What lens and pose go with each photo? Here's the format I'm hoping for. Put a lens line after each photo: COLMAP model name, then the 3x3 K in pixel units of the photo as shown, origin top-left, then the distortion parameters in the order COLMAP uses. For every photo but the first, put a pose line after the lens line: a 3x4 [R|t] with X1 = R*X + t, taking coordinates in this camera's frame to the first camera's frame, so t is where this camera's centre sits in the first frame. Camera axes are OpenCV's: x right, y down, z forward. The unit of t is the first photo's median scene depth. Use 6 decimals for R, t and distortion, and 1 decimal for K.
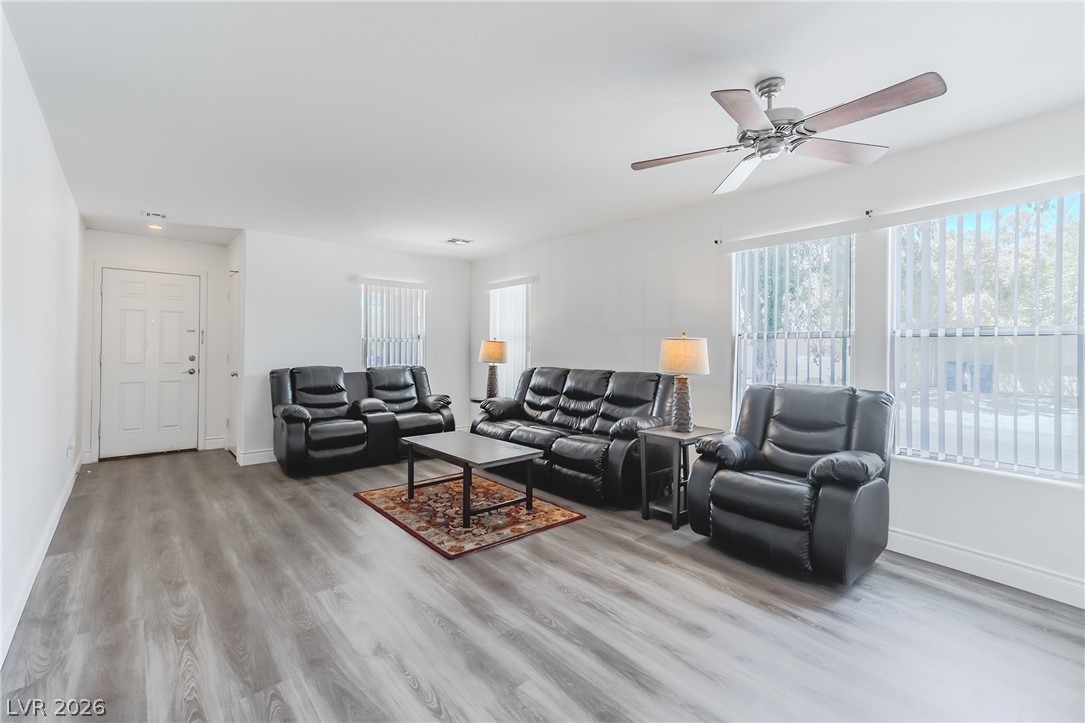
lens RADIAL K [[486.7, 0, 531.2], [0, 486.7, 342.9], [0, 0, 1]] dist [0.018524, -0.000393]
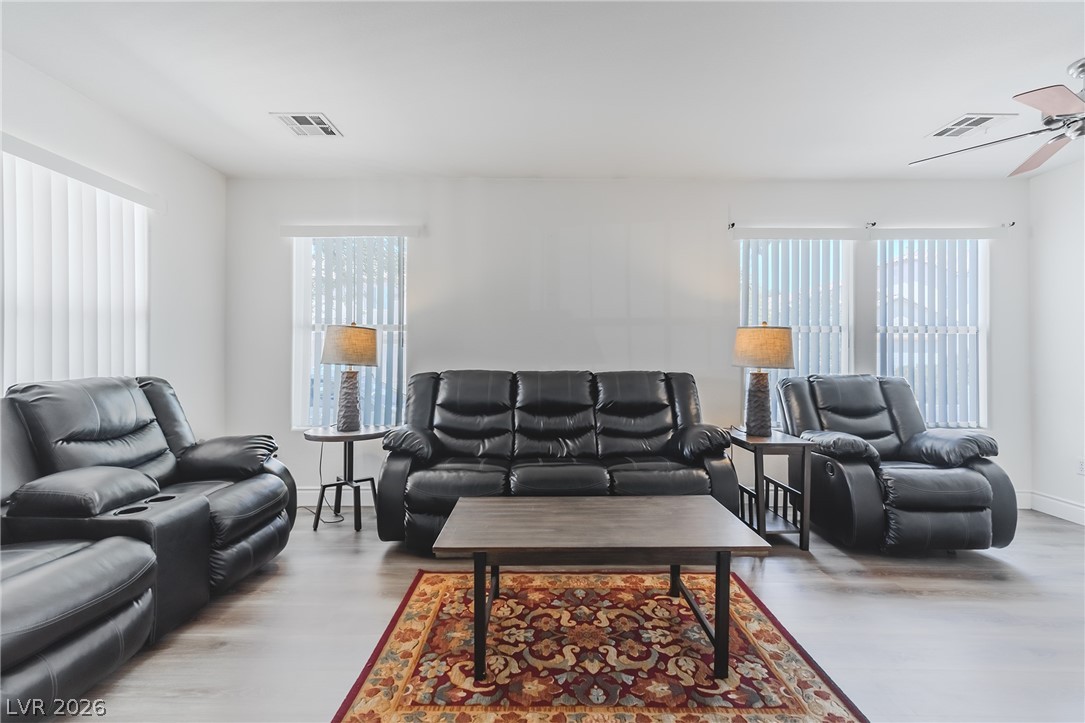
lens RADIAL K [[486.7, 0, 539.2], [0, 486.7, 352.7], [0, 0, 1]] dist [0.018524, -0.000393]
pose [[0.624673, -0.000686, 0.780886, -0.642038], [-0.013413, 0.999843, 0.011608, 0.028225], [-0.780772, -0.017725, 0.624565, 0.800669]]
